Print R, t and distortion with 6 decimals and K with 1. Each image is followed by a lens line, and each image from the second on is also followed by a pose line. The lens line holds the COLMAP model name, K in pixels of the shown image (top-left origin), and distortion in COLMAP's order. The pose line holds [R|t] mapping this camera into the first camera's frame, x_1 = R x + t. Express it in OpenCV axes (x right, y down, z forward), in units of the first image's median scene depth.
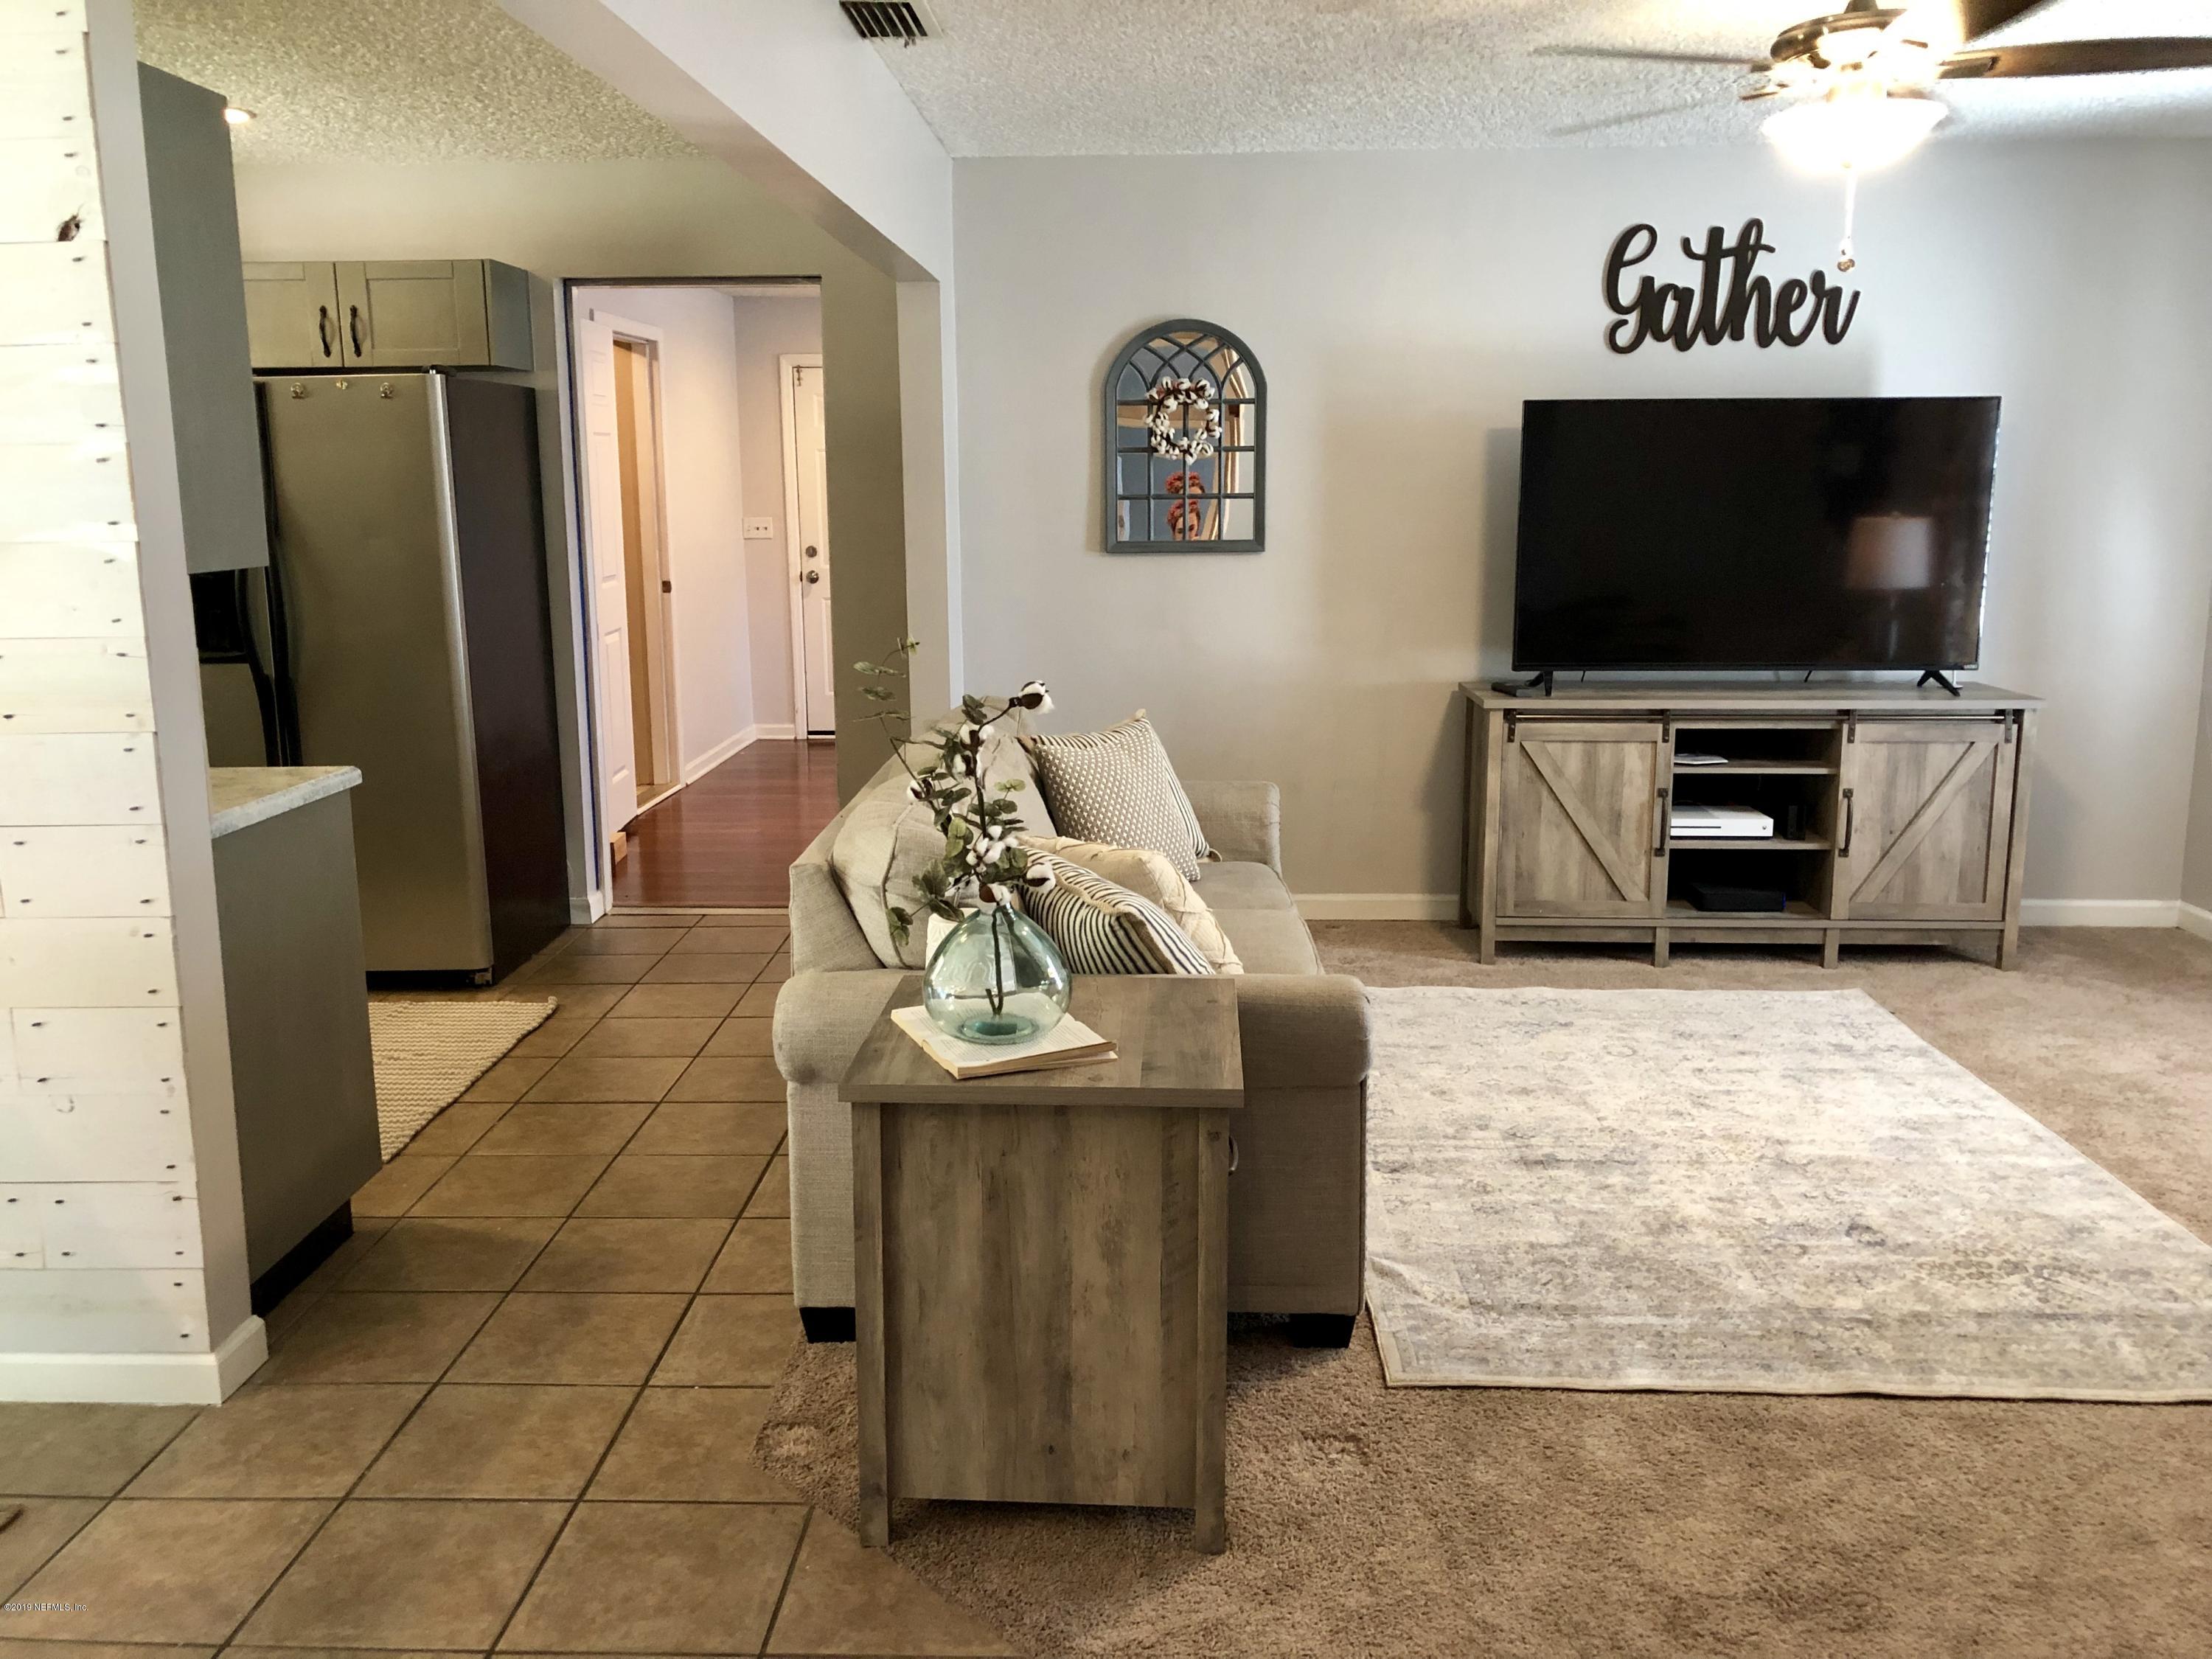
lens RADIAL K [[1815.9, 0, 1099.3], [0, 1815.9, 798.8], [0, 0, 1]] dist [0.058907, -0.074096]
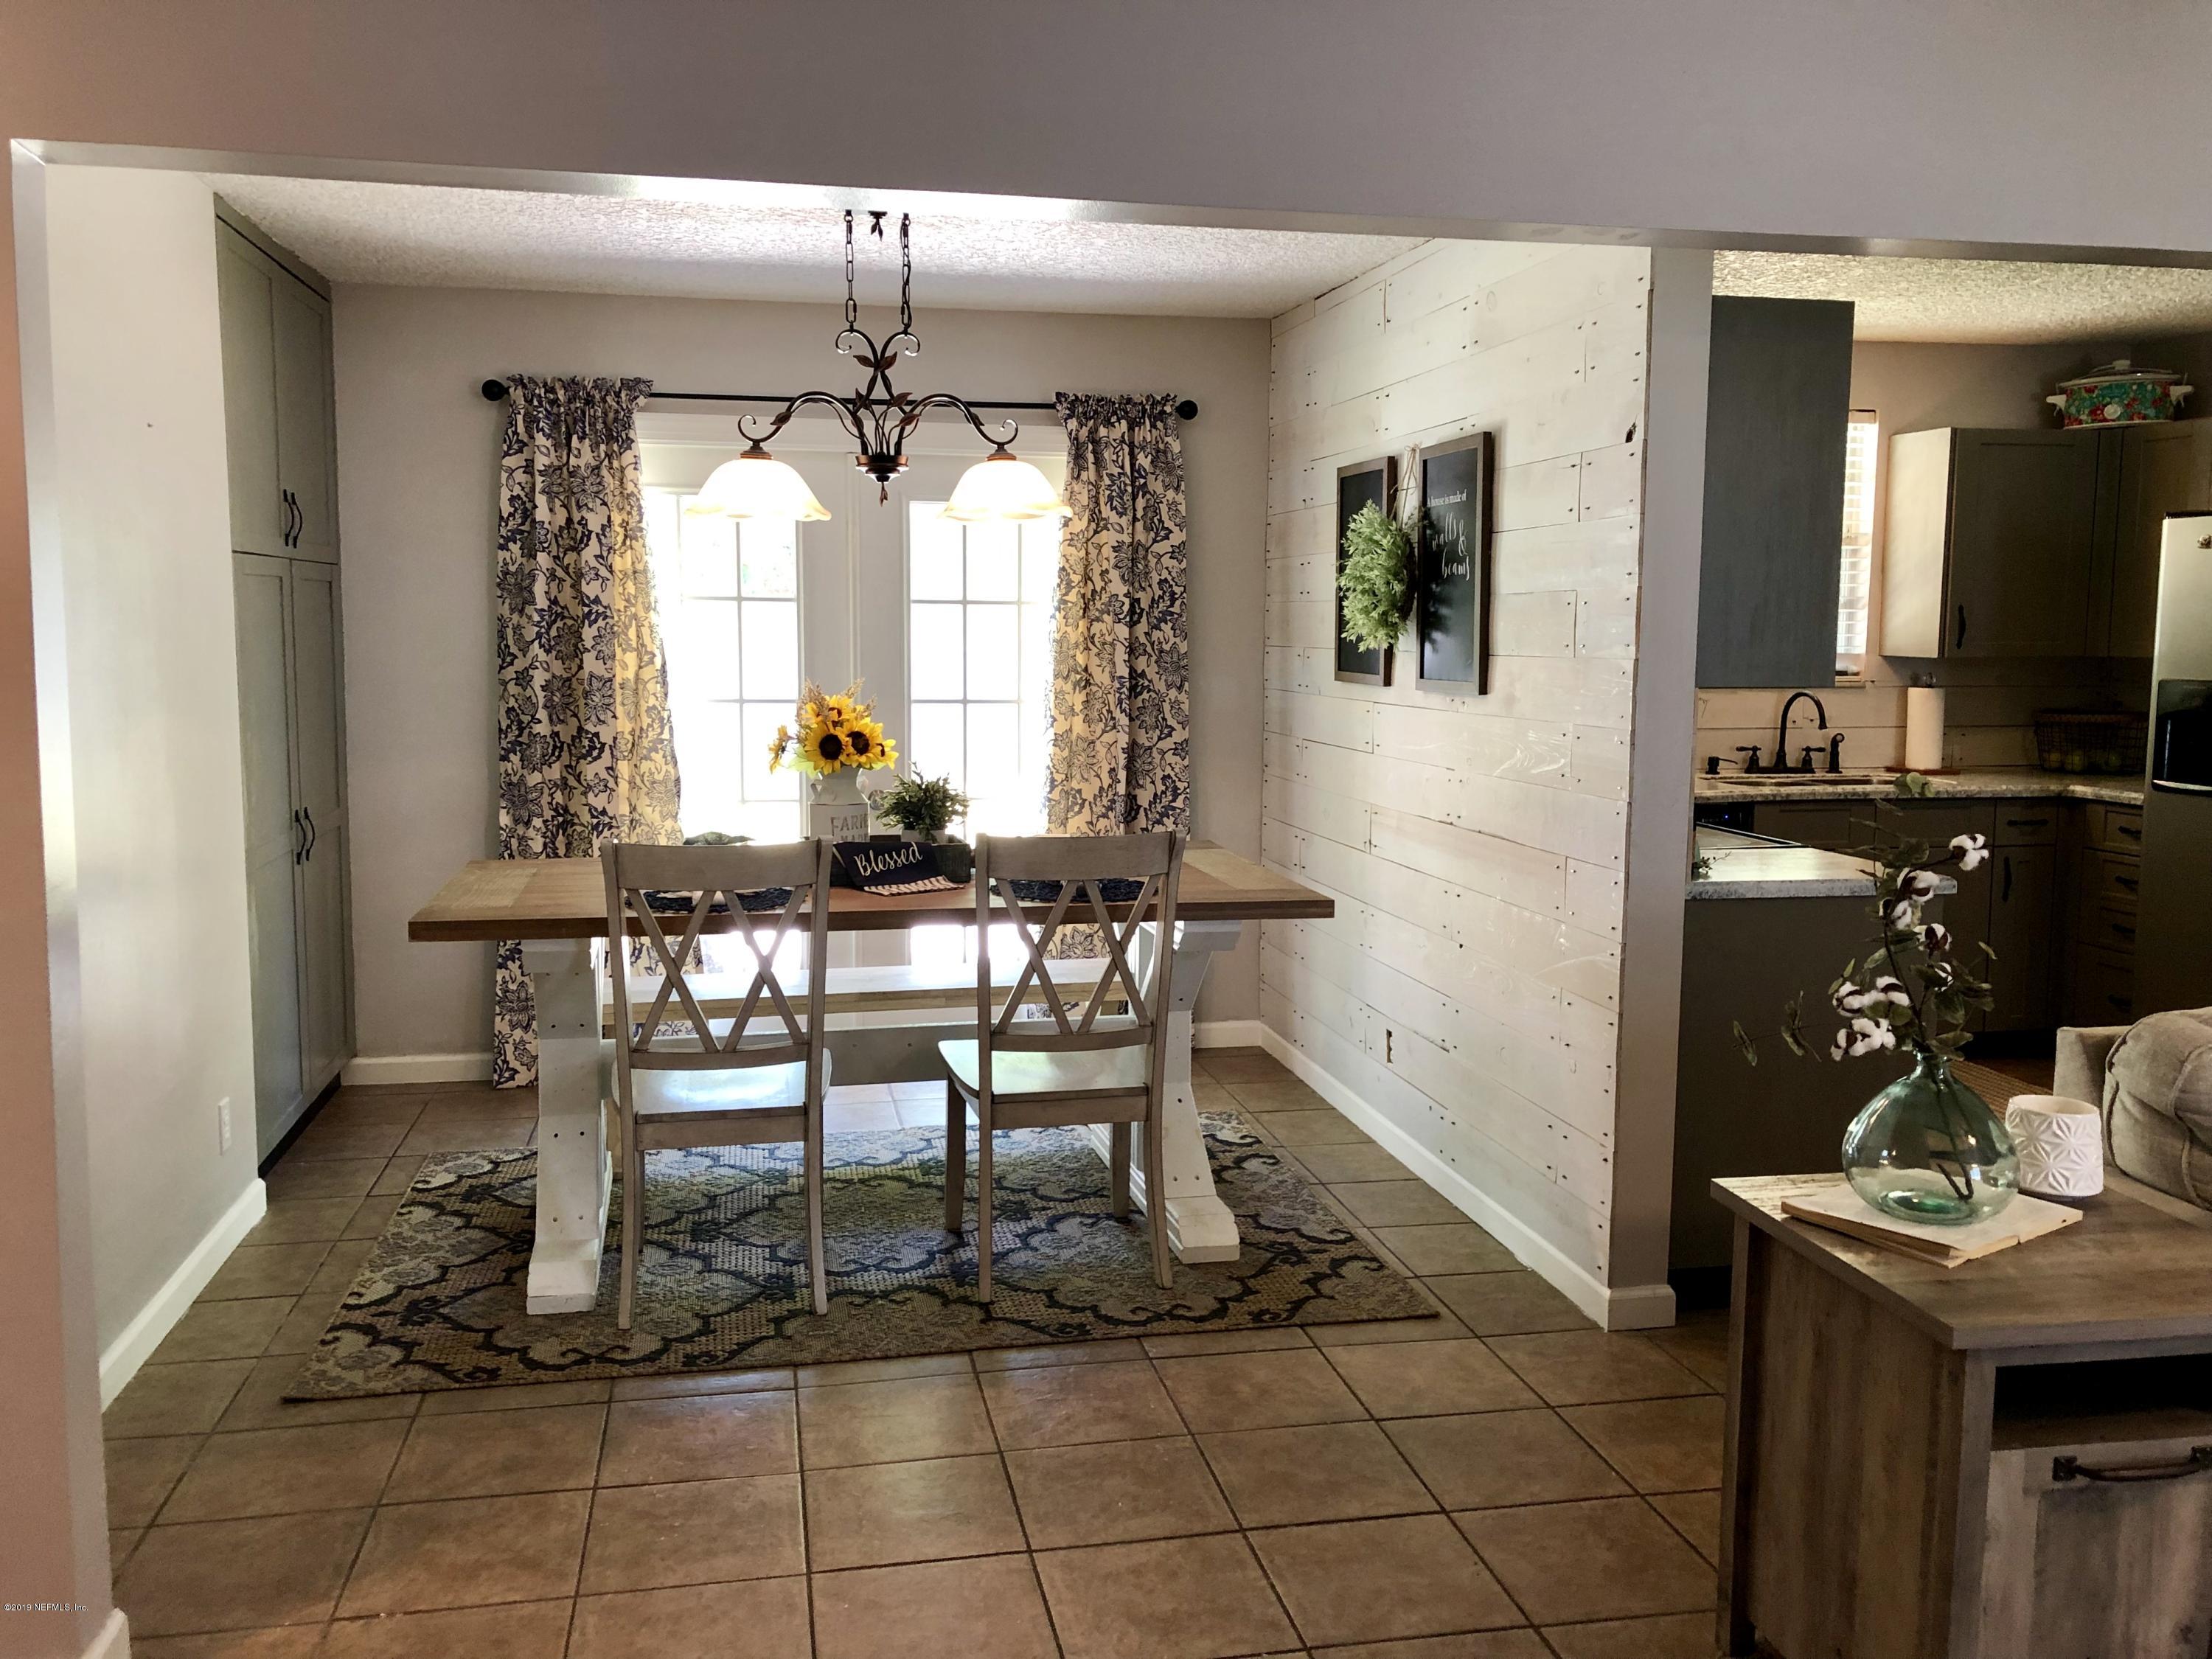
lens RADIAL K [[1815.9, 0, 1100.8], [0, 1815.9, 824.4], [0, 0, 1]] dist [0.058907, -0.074096]
pose [[0.229334, 0.120376, -0.965876, 0.409929], [-0.177486, 0.980858, 0.080102, -0.035666], [0.957029, 0.153059, 0.246309, 0.193836]]
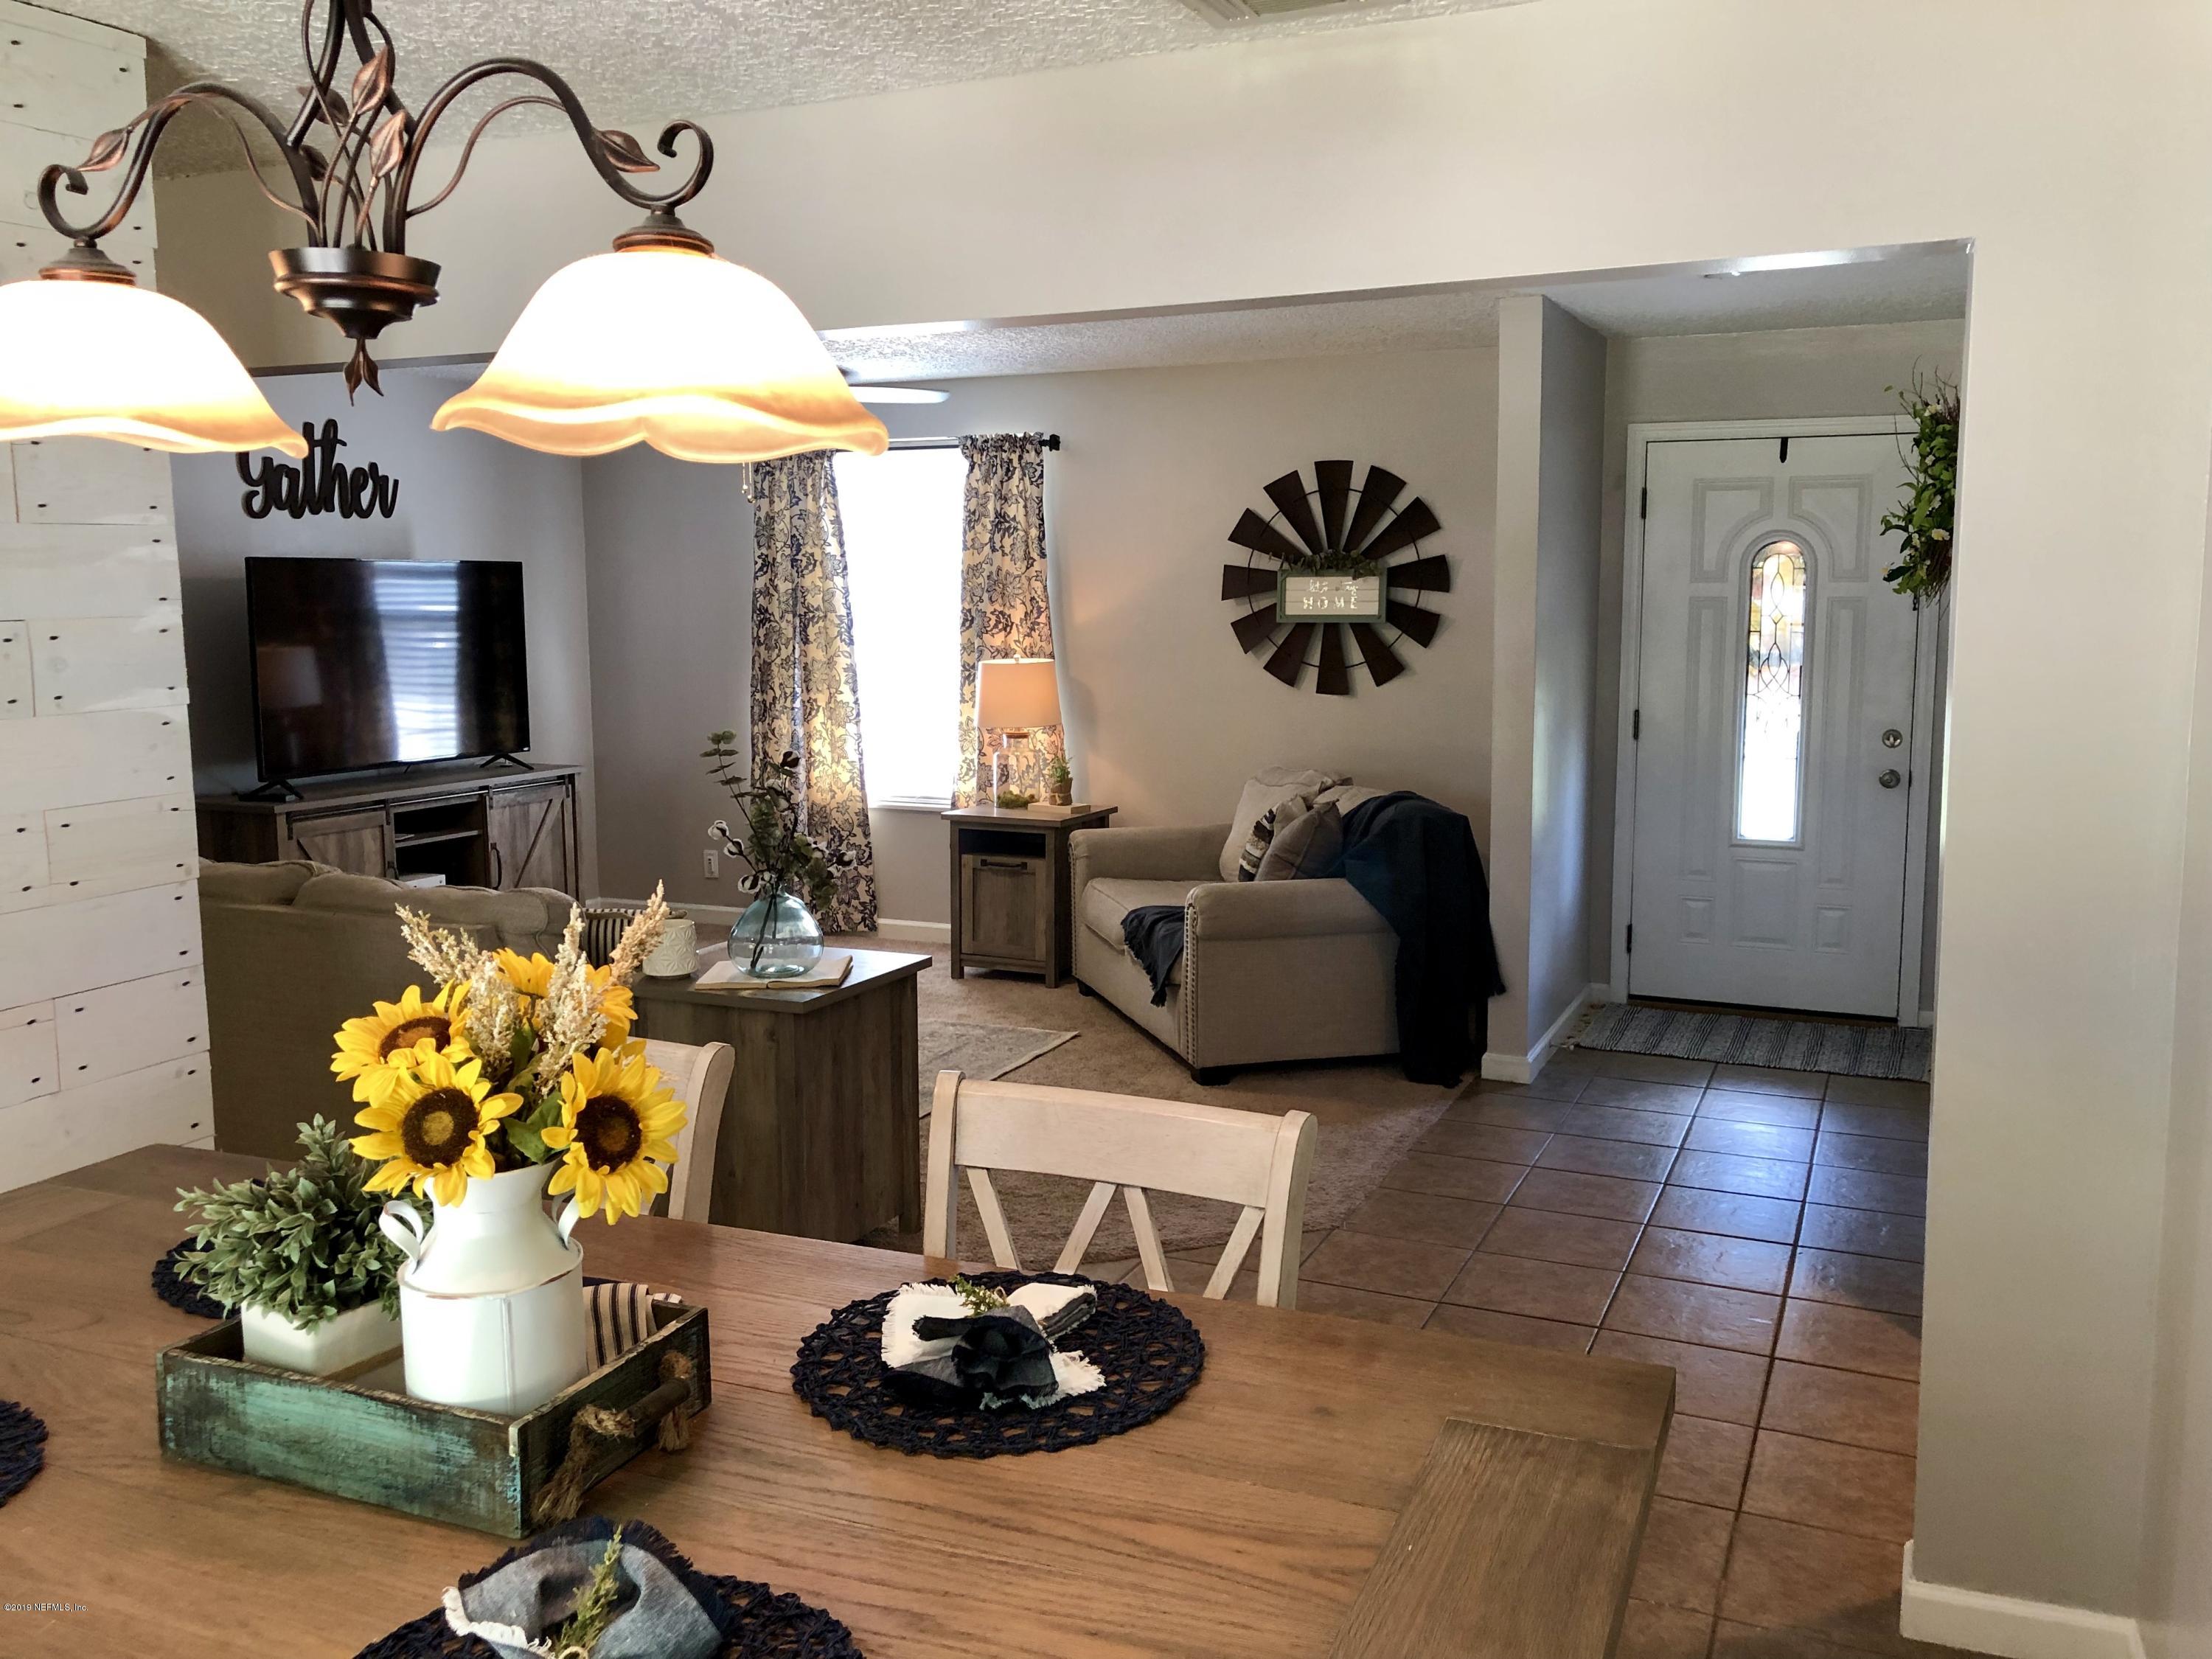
lens RADIAL K [[1815.9, 0, 1099.1], [0, 1815.9, 822.3], [0, 0, 1]] dist [0.058907, -0.074096]
pose [[0.382759, -0.115441, 0.916607, -0.797042], [0.165124, 0.984734, 0.055068, -0.024973], [-0.908972, 0.130275, 0.395978, 0.050161]]
